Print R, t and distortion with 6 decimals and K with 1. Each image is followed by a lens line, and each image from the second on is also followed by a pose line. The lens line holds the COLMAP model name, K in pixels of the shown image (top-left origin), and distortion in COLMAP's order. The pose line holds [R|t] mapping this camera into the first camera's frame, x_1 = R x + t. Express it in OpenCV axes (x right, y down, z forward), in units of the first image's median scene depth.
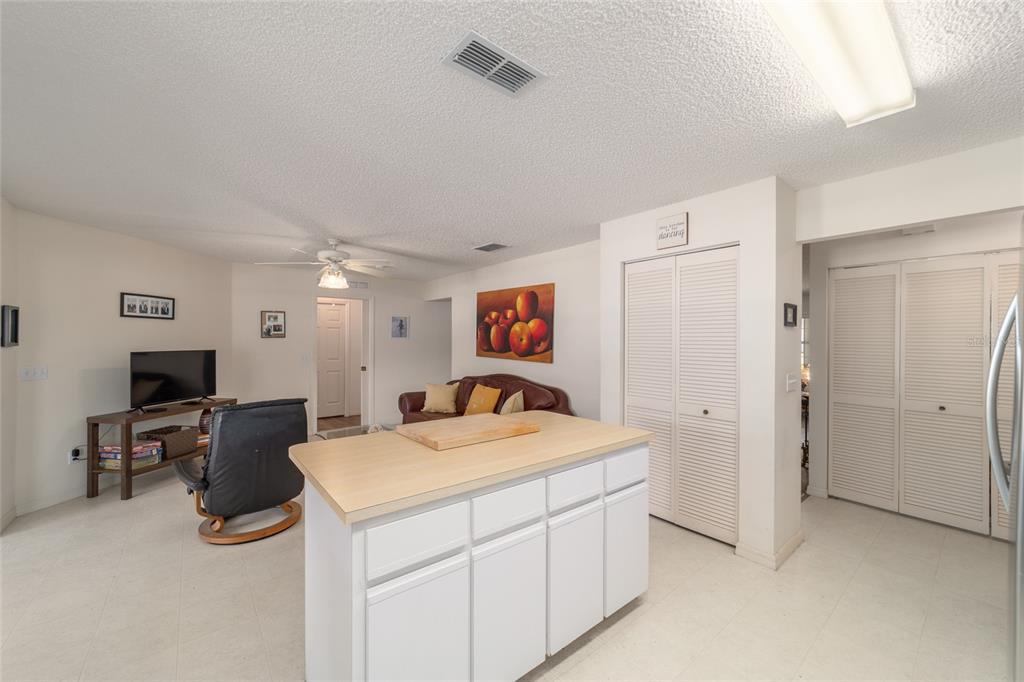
lens RADIAL K [[393.1, 0, 512.5], [0, 393.1, 346.7], [0, 0, 1]] dist [-0.010912, 0.004222]
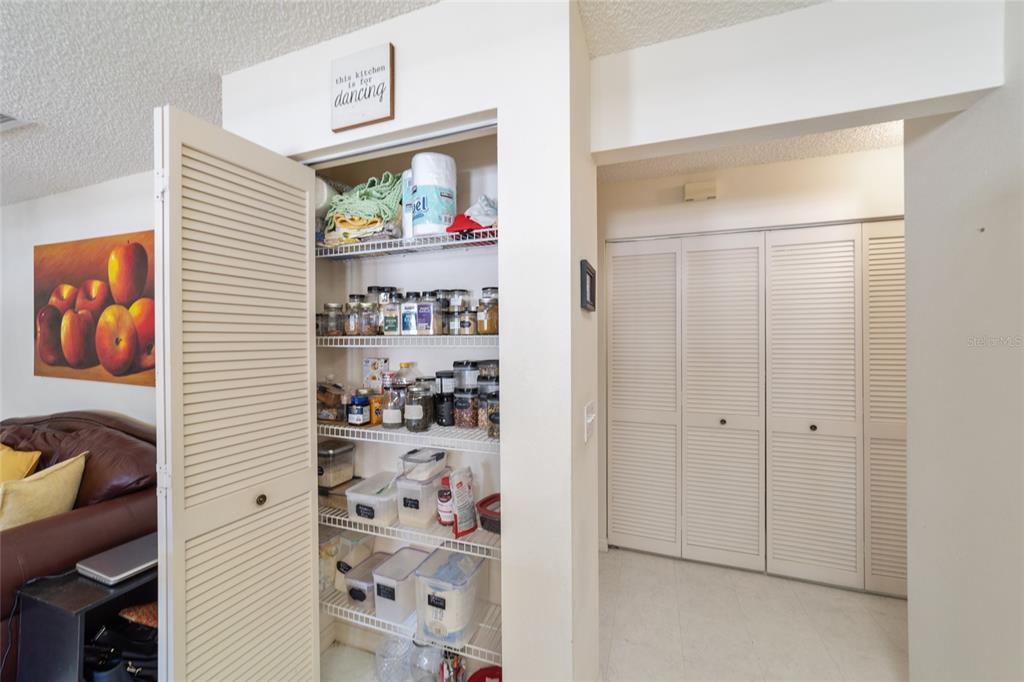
lens RADIAL K [[409.7, 0, 507.4], [0, 409.7, 341.0], [0, 0, 1]] dist [0.000147, 0.000006]
pose [[0.858839, -0.008633, 0.512173, 0.179626], [0.016356, 0.999810, -0.010572, -0.004628], [-0.511985, 0.017457, 0.858817, 0.307977]]
